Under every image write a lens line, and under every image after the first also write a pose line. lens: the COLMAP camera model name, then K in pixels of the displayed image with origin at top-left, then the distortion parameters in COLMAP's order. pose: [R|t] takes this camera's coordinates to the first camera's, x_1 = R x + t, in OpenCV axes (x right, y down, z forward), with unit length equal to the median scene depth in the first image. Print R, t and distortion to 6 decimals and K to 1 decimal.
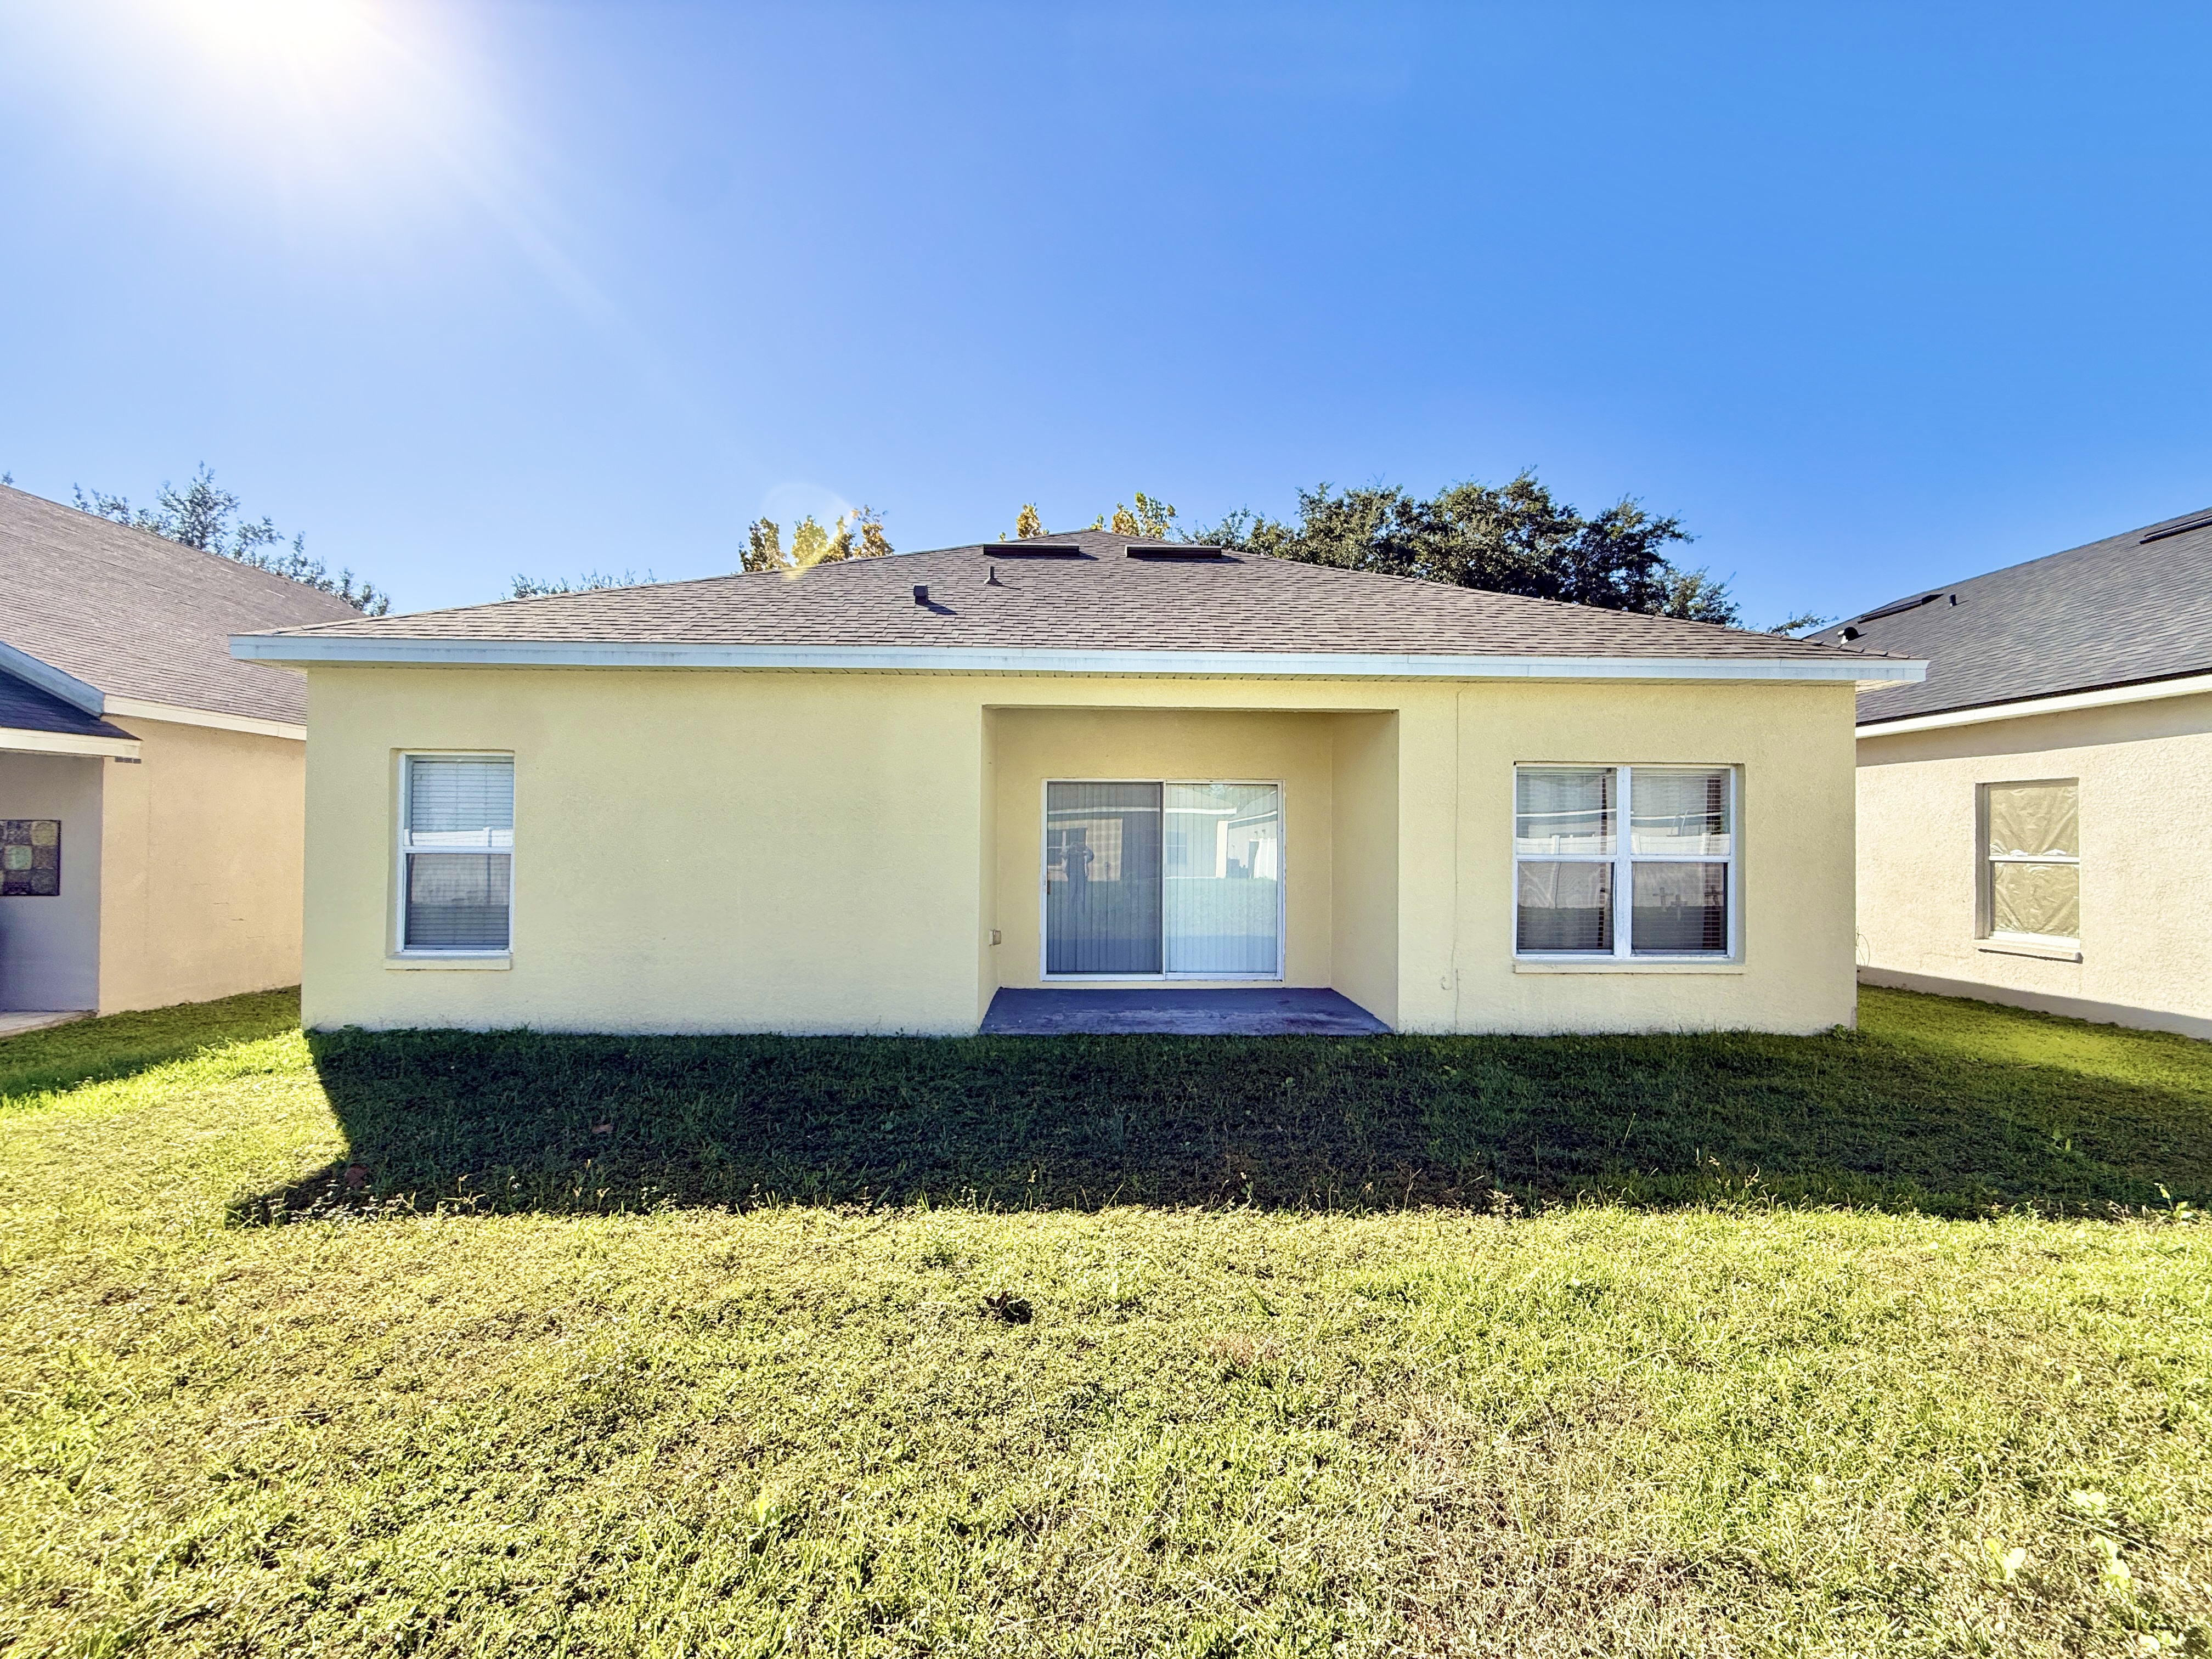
lens RADIAL K [[879.9, 0, 1103.4], [0, 879.9, 833.0], [0, 0, 1]] dist [0.001051, -0.000306]
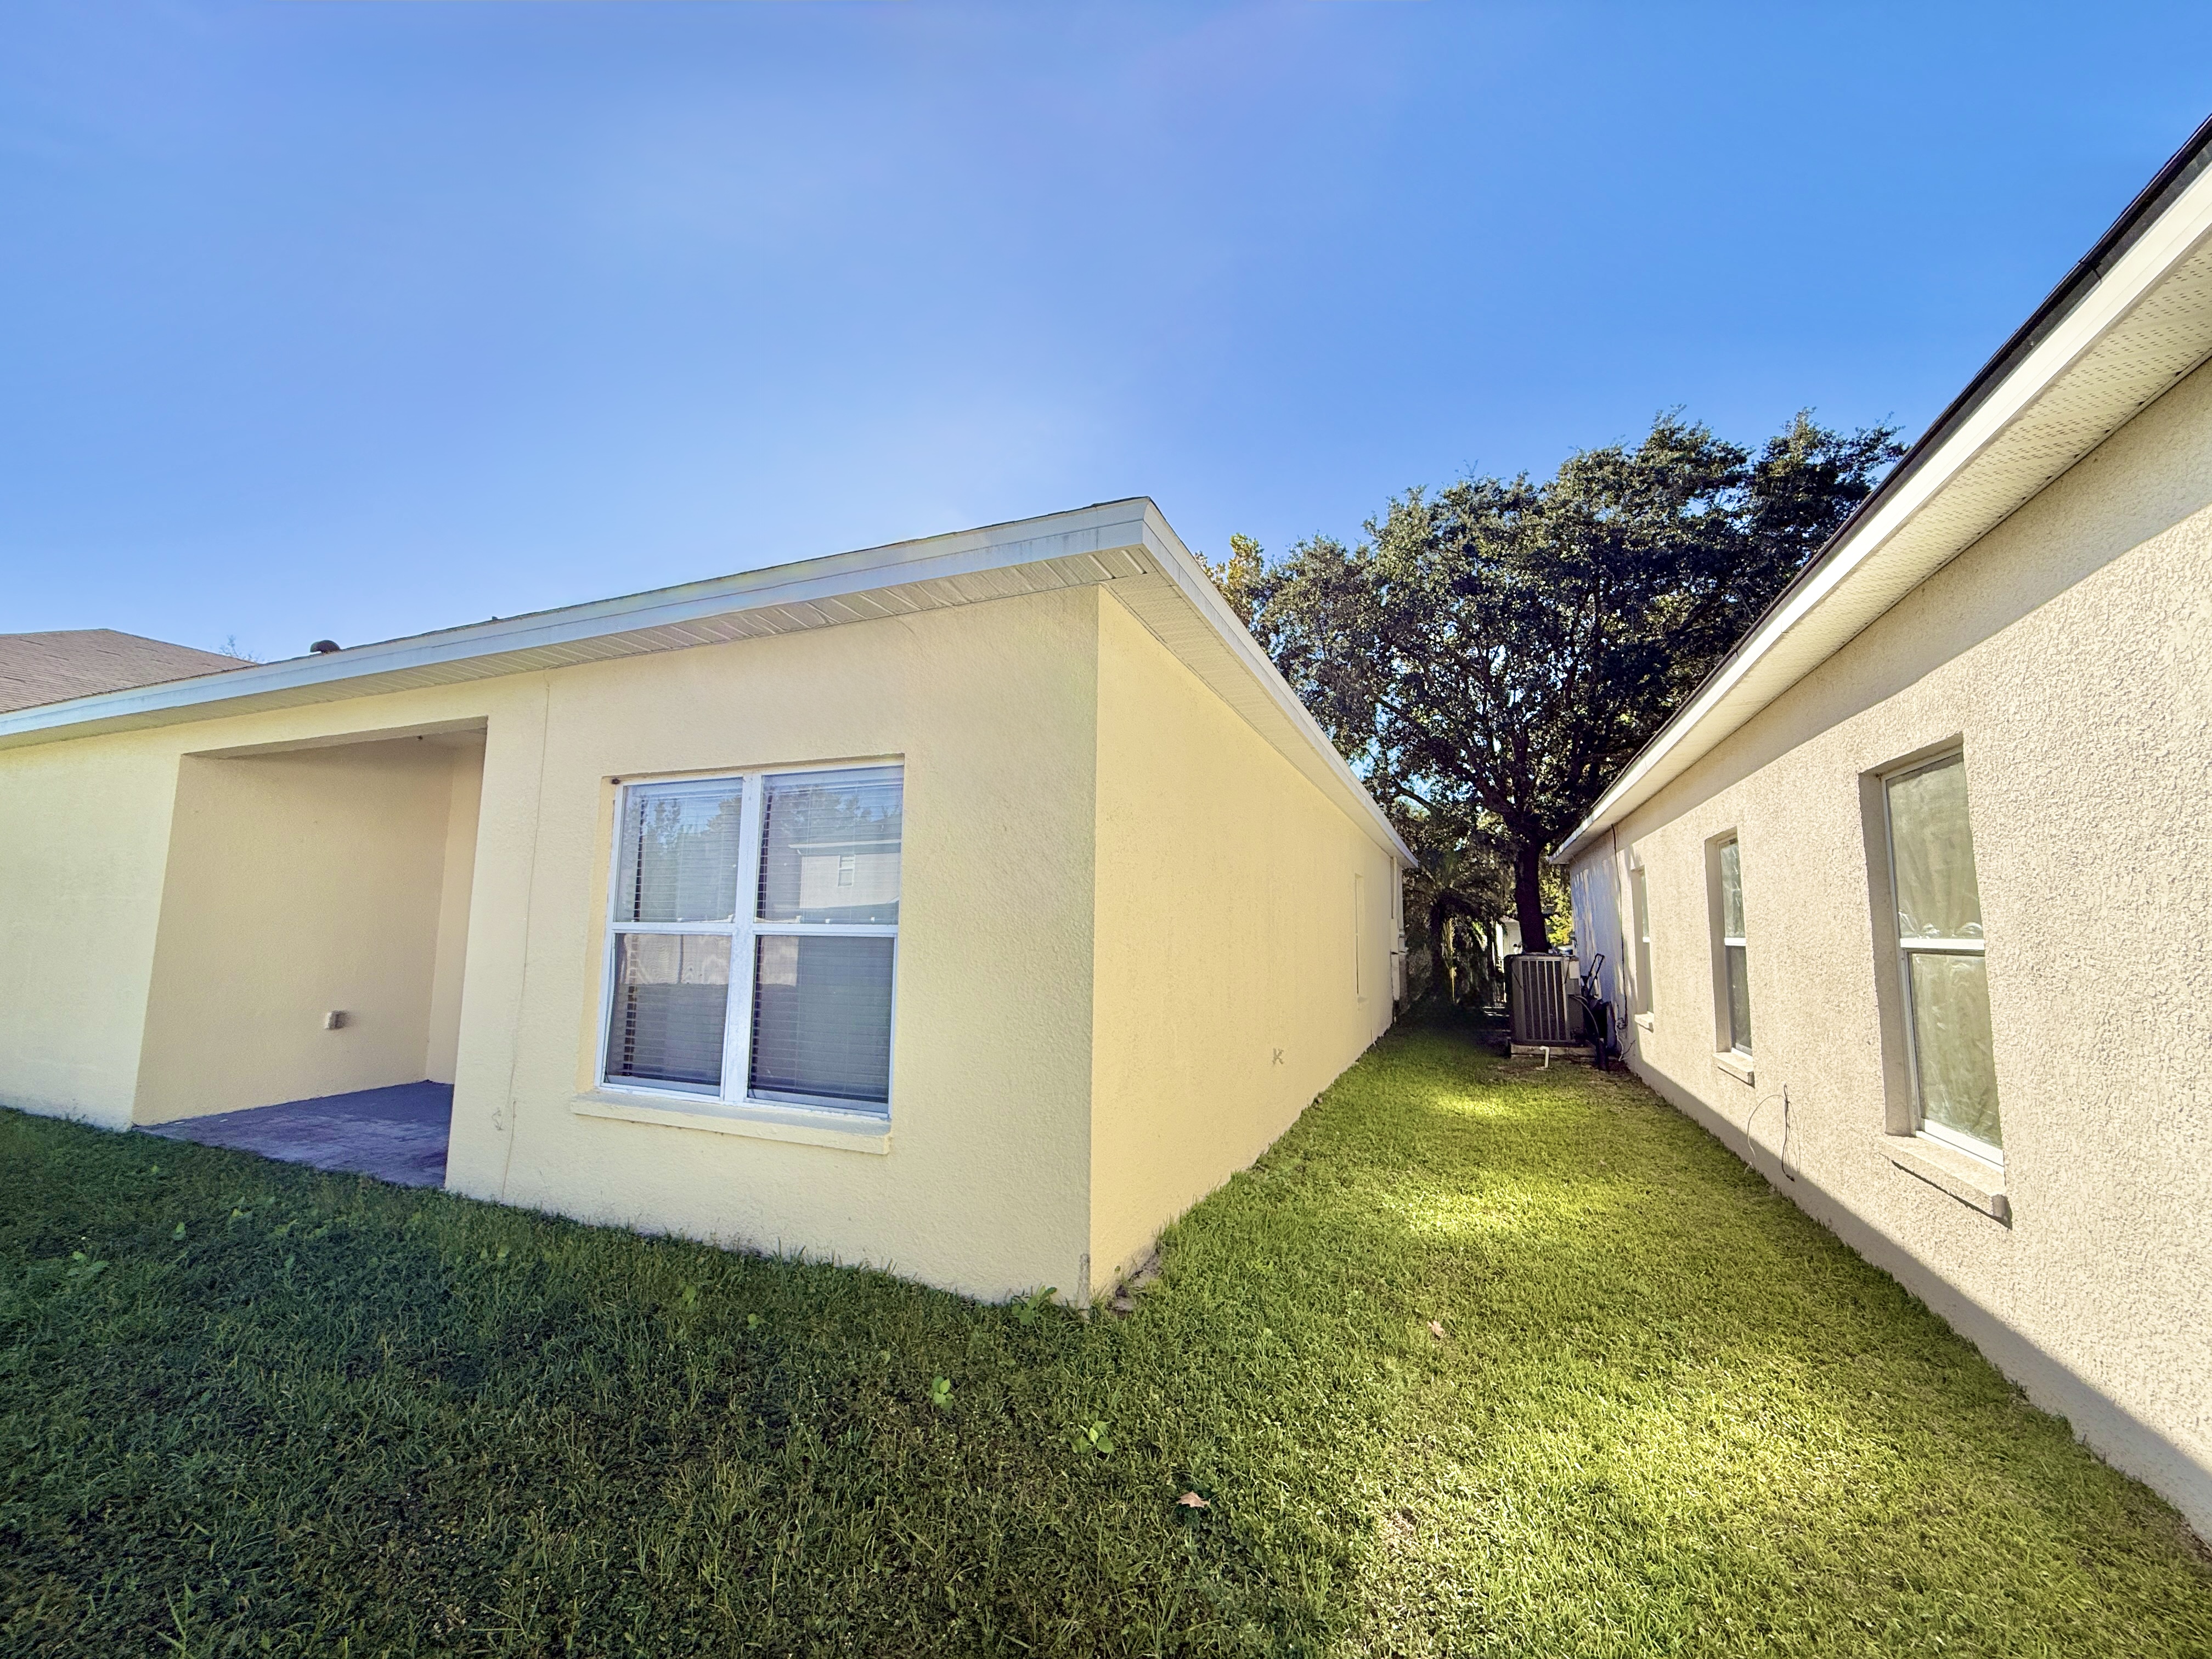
lens RADIAL K [[879.9, 0, 1103.4], [0, 879.9, 833.0], [0, 0, 1]] dist [0.001051, -0.000306]
pose [[0.914097, -0.039967, -0.403522, 0.862464], [0.000129, 0.995160, -0.098273, 0.018460], [0.405496, 0.089779, 0.909677, 0.457350]]
